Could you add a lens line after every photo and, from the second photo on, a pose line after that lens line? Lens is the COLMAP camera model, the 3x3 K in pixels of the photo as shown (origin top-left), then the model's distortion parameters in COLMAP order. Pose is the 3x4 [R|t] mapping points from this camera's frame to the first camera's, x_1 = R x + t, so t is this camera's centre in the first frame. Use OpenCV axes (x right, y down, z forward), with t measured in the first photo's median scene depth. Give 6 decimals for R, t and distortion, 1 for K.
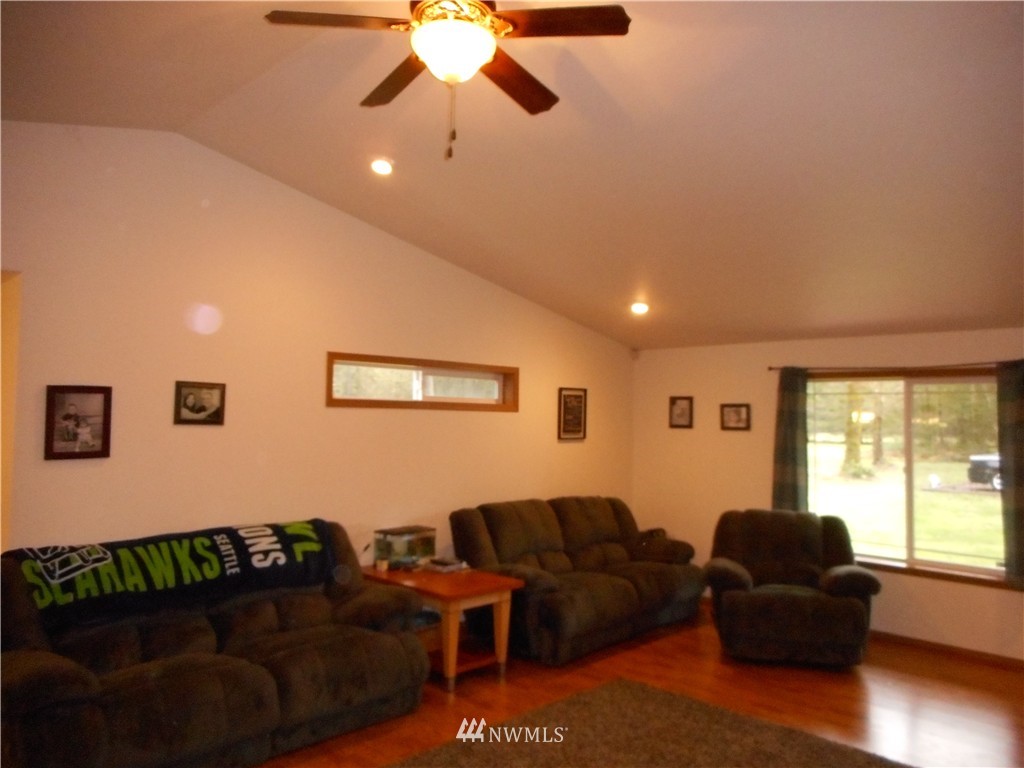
lens RADIAL K [[775.3, 0, 514.7], [0, 775.3, 387.7], [0, 0, 1]] dist [0.028139, -0.003544]
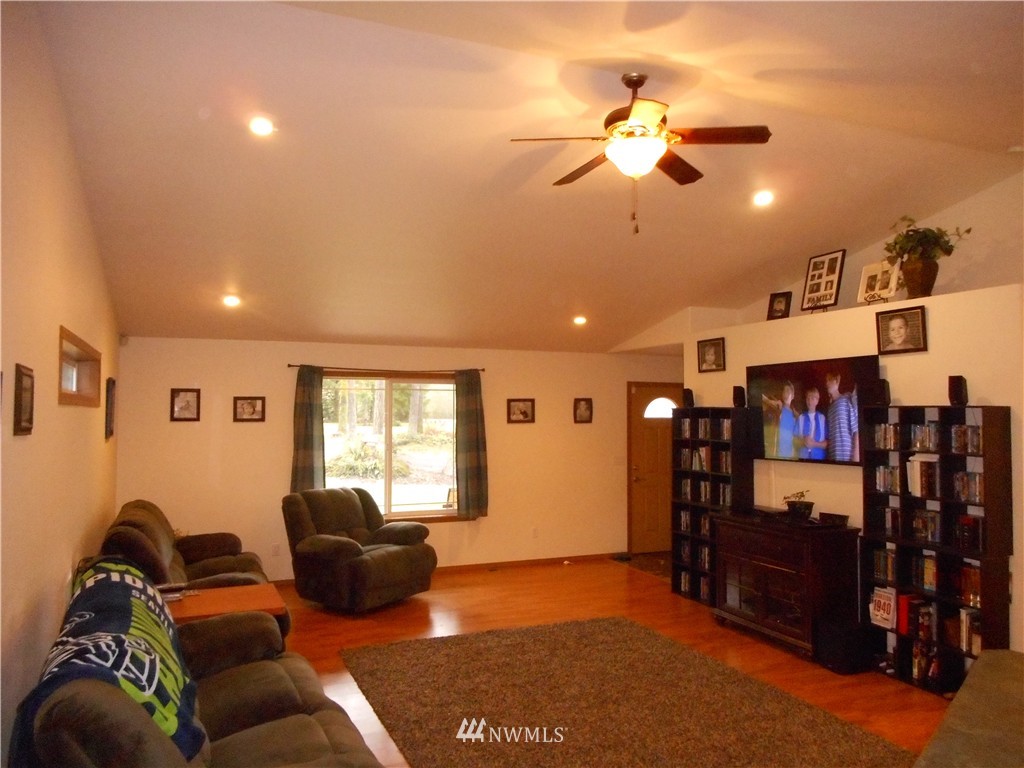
lens RADIAL K [[775.3, 0, 512.6], [0, 775.3, 382.1], [0, 0, 1]] dist [0.028139, -0.003544]
pose [[0.359331, 0.020283, 0.932990, -0.745367], [-0.026687, 0.999578, -0.011453, 0.004578], [-0.932829, -0.020783, 0.359720, 0.369426]]
